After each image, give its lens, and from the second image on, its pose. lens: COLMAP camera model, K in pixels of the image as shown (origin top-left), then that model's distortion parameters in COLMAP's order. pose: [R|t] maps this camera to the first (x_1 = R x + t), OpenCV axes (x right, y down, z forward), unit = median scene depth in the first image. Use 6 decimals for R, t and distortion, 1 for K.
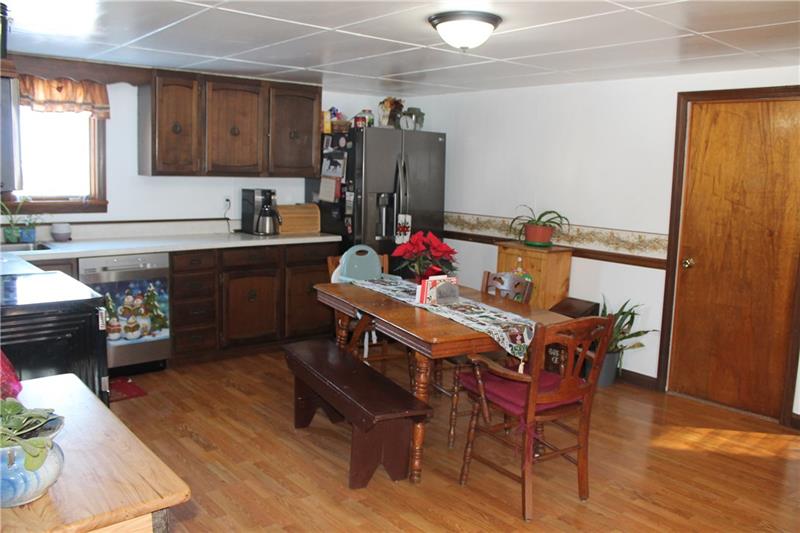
lens RADIAL K [[667.3, 0, 401.8], [0, 667.3, 254.4], [0, 0, 1]] dist [-0.162621, 0.139286]
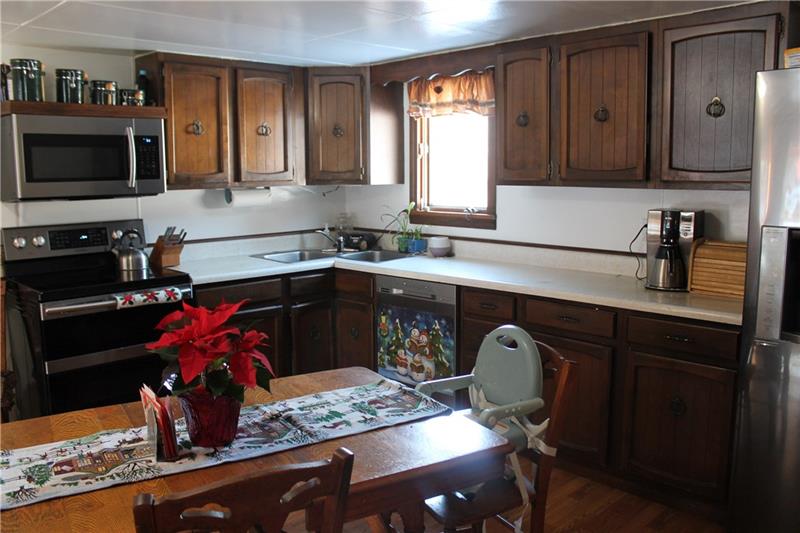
lens RADIAL K [[667.3, 0, 401.8], [0, 667.3, 254.4], [0, 0, 1]] dist [-0.162621, 0.139286]
pose [[0.085003, 0.093229, -0.992010, 0.400373], [-0.118798, 0.989459, 0.082810, -0.095334], [0.989273, 0.110810, 0.095182, 0.860862]]
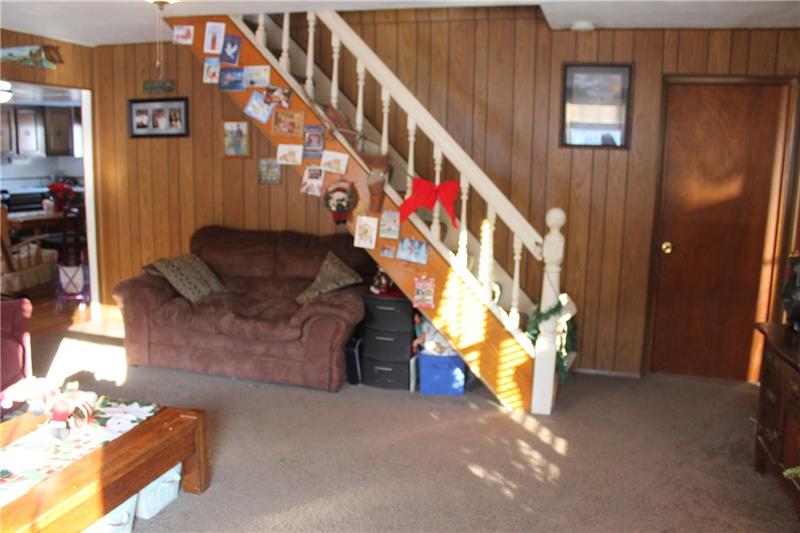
lens RADIAL K [[667.3, 0, 401.8], [0, 667.3, 254.4], [0, 0, 1]] dist [-0.162621, 0.139286]
pose [[0.549528, 0.112428, -0.827876, 1.898362], [-0.113274, 0.991781, 0.059498, -0.035450], [0.827761, 0.061081, 0.557746, 0.613608]]
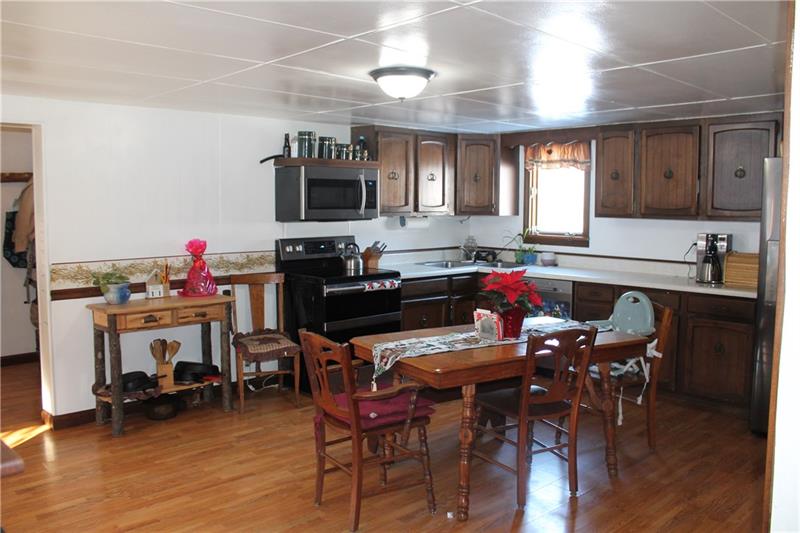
lens RADIAL K [[667.3, 0, 401.8], [0, 667.3, 254.4], [0, 0, 1]] dist [-0.162621, 0.139286]
pose [[0.068571, 0.047295, -0.996525, 0.800644], [-0.132123, 0.990508, 0.037918, -0.055865], [0.988859, 0.129064, 0.074169, 0.603964]]
